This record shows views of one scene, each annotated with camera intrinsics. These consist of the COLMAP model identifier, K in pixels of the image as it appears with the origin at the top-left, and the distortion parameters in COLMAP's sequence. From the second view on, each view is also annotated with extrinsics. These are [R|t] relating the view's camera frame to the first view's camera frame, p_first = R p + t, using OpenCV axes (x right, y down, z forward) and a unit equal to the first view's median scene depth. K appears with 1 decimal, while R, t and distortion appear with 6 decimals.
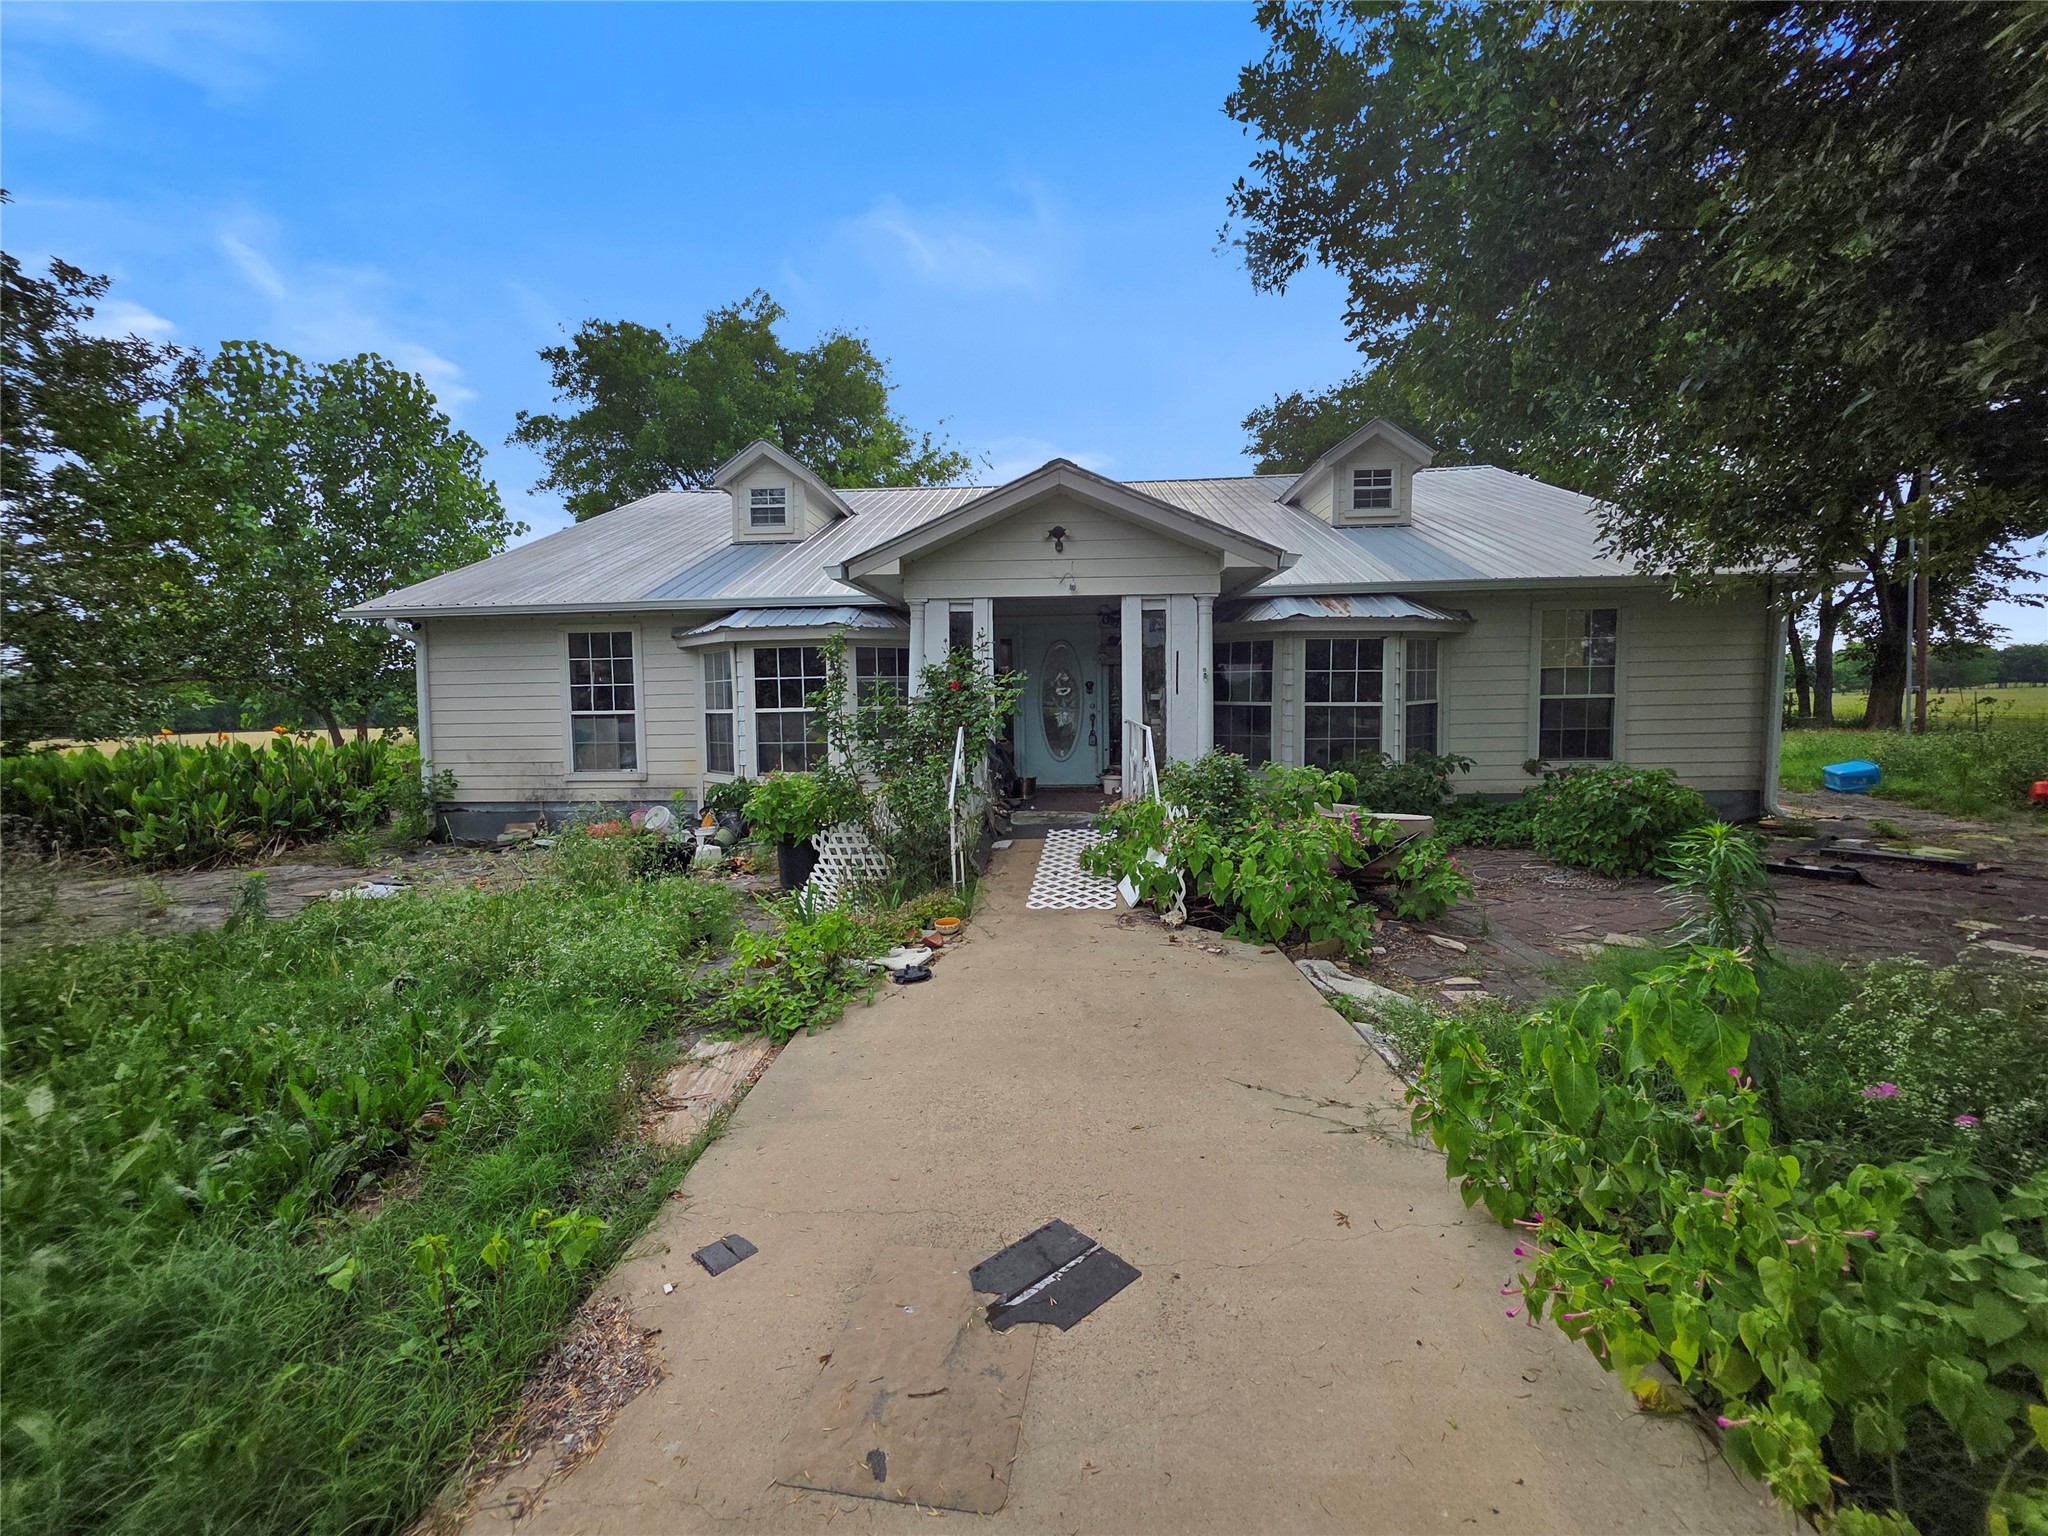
lens RADIAL K [[821.6, 0, 1022.0], [0, 821.6, 759.6], [0, 0, 1]] dist [-0.000097, 0.000382]
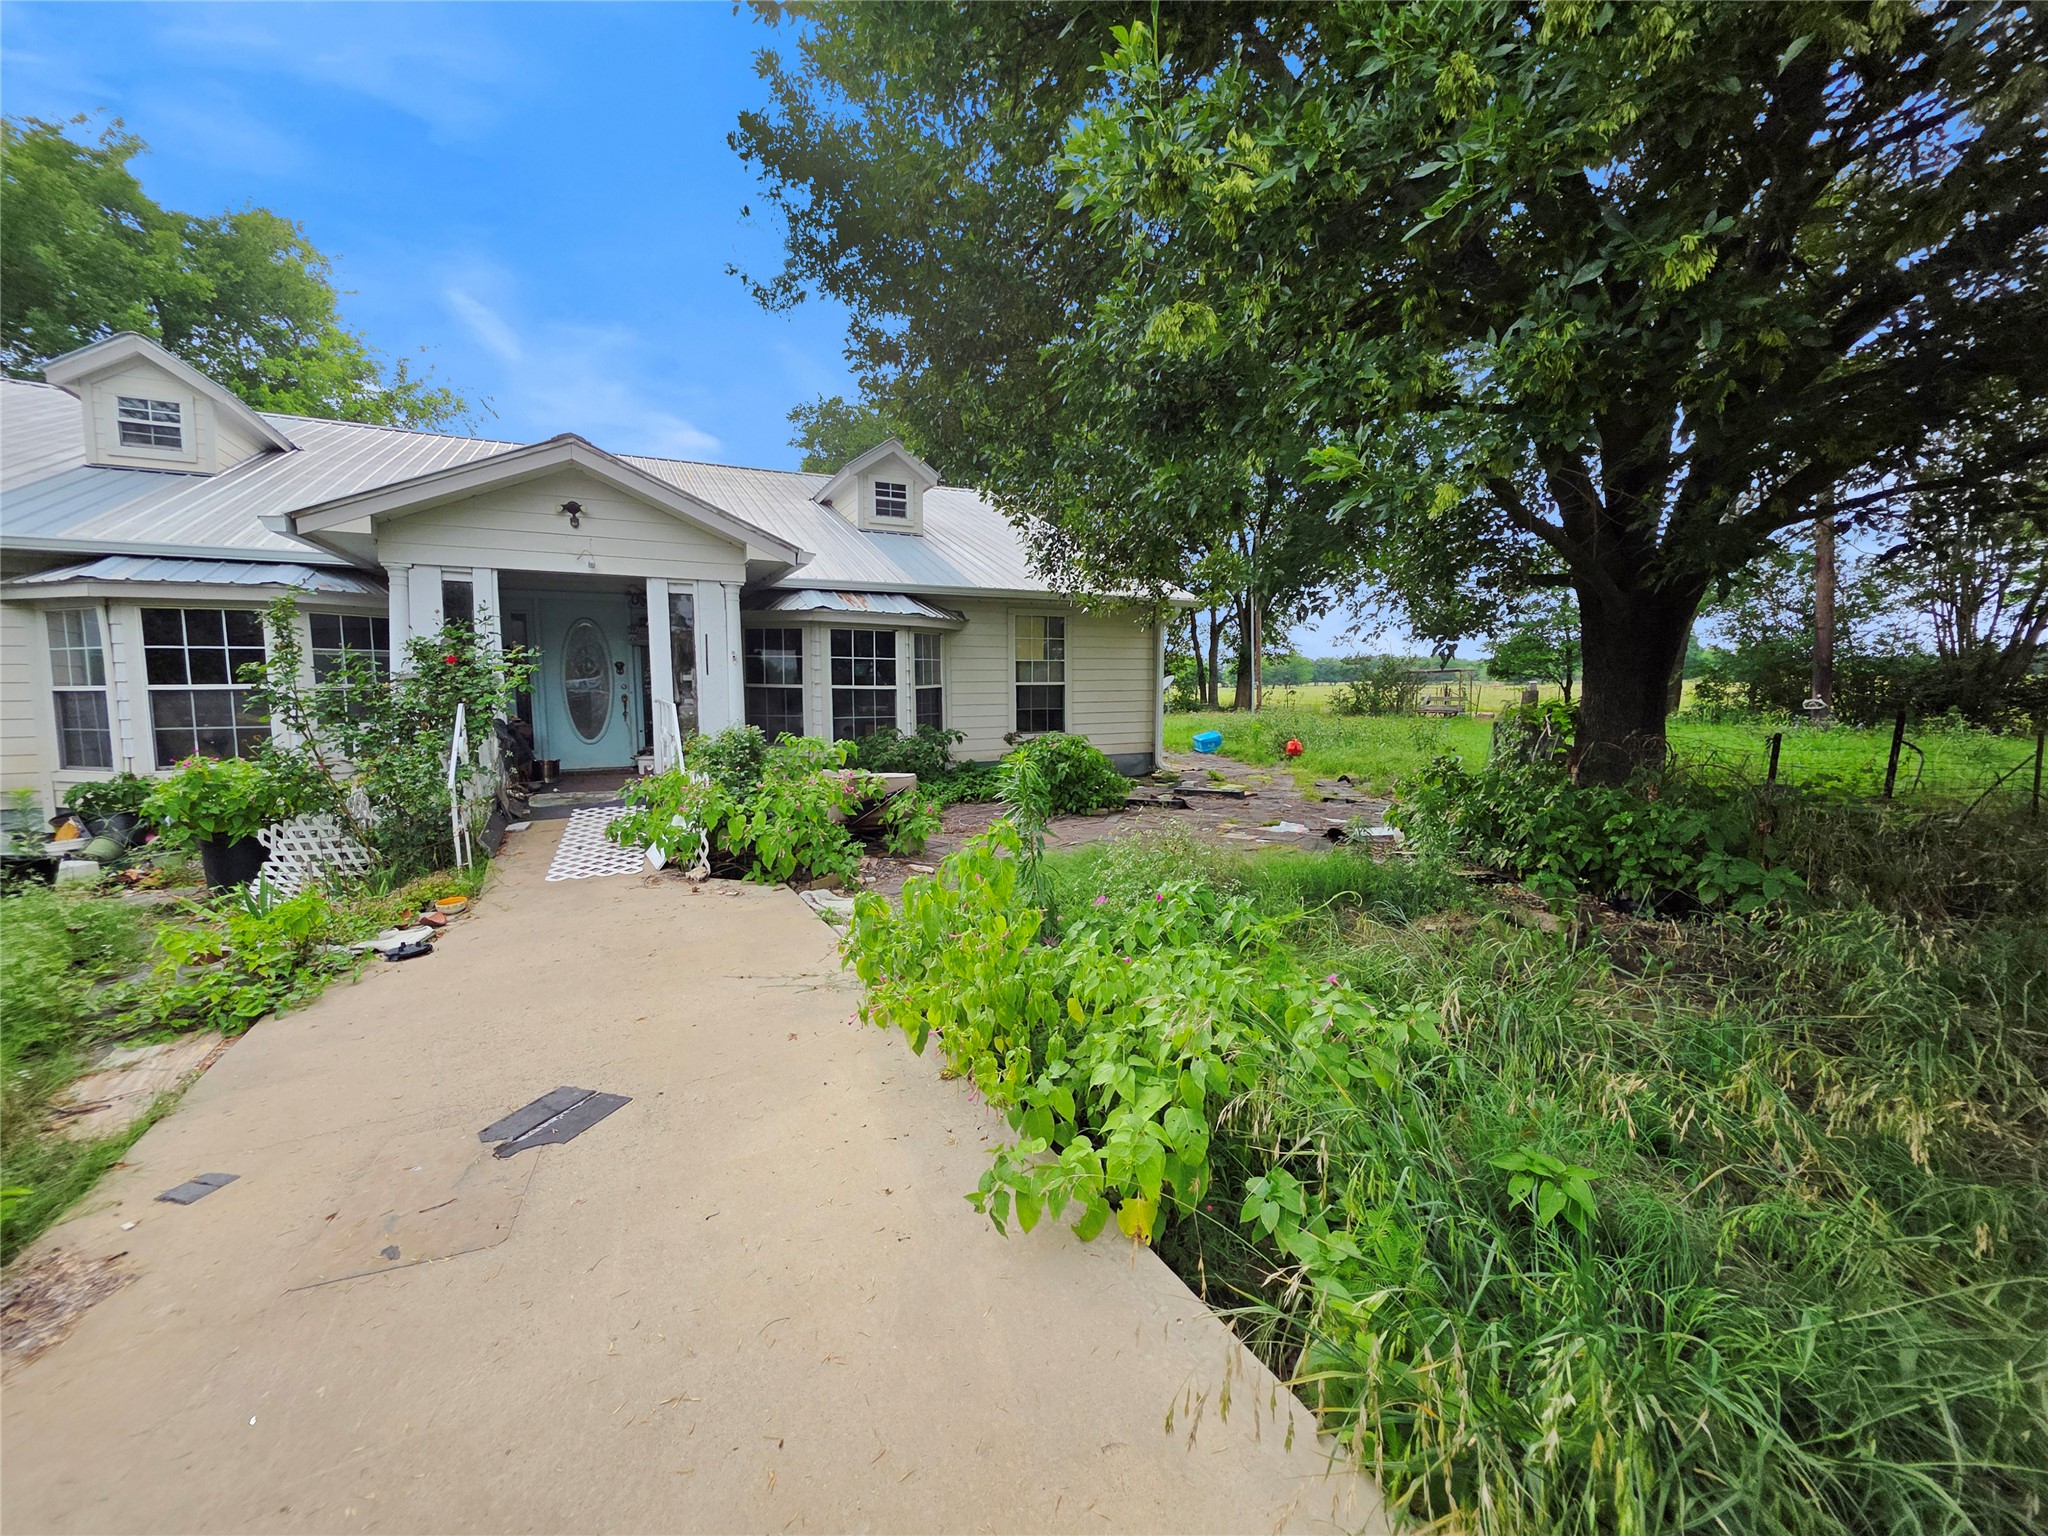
lens RADIAL K [[815.4, 0, 1025.3], [0, 815.4, 765.3], [0, 0, 1]] dist [-0.003843, 0.000011]
pose [[0.865617, -0.035626, 0.499437, 0.014912], [0.025108, 0.999299, 0.027766, 0.017976], [-0.500076, -0.011495, 0.865905, -0.117174]]
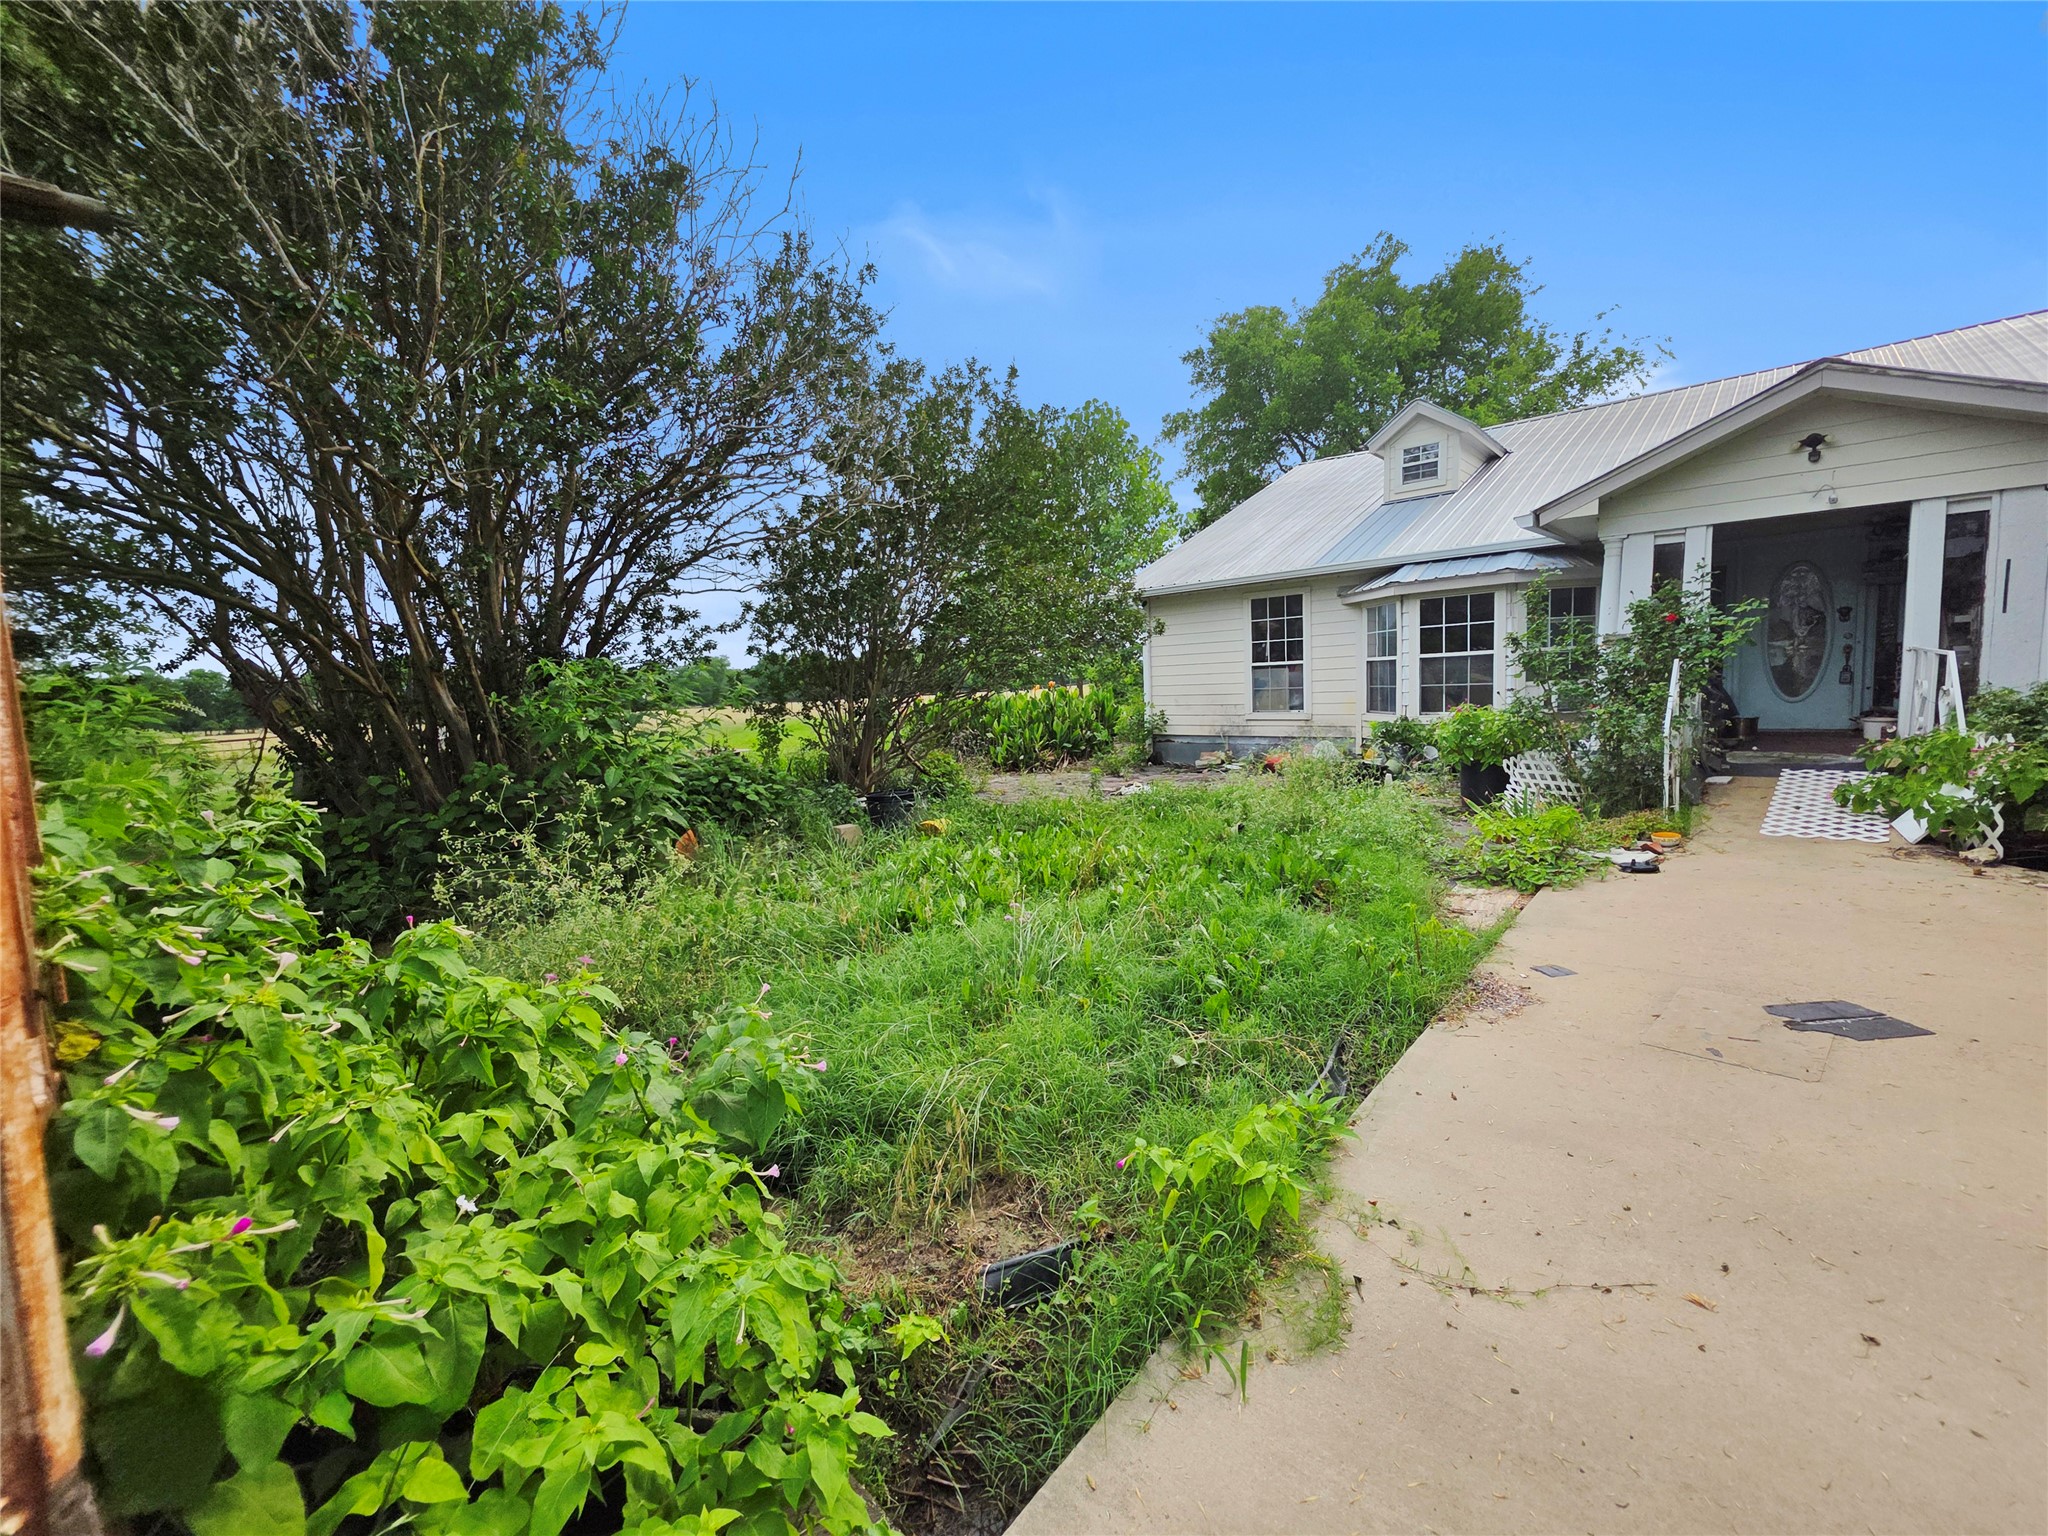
lens RADIAL K [[821.6, 0, 1022.0], [0, 821.6, 759.6], [0, 0, 1]] dist [-0.000097, 0.000382]
pose [[0.776819, 0.041794, -0.628336, -0.050182], [-0.009548, 0.998462, 0.054609, 0.030938], [0.629652, -0.036422, 0.776023, -0.255981]]
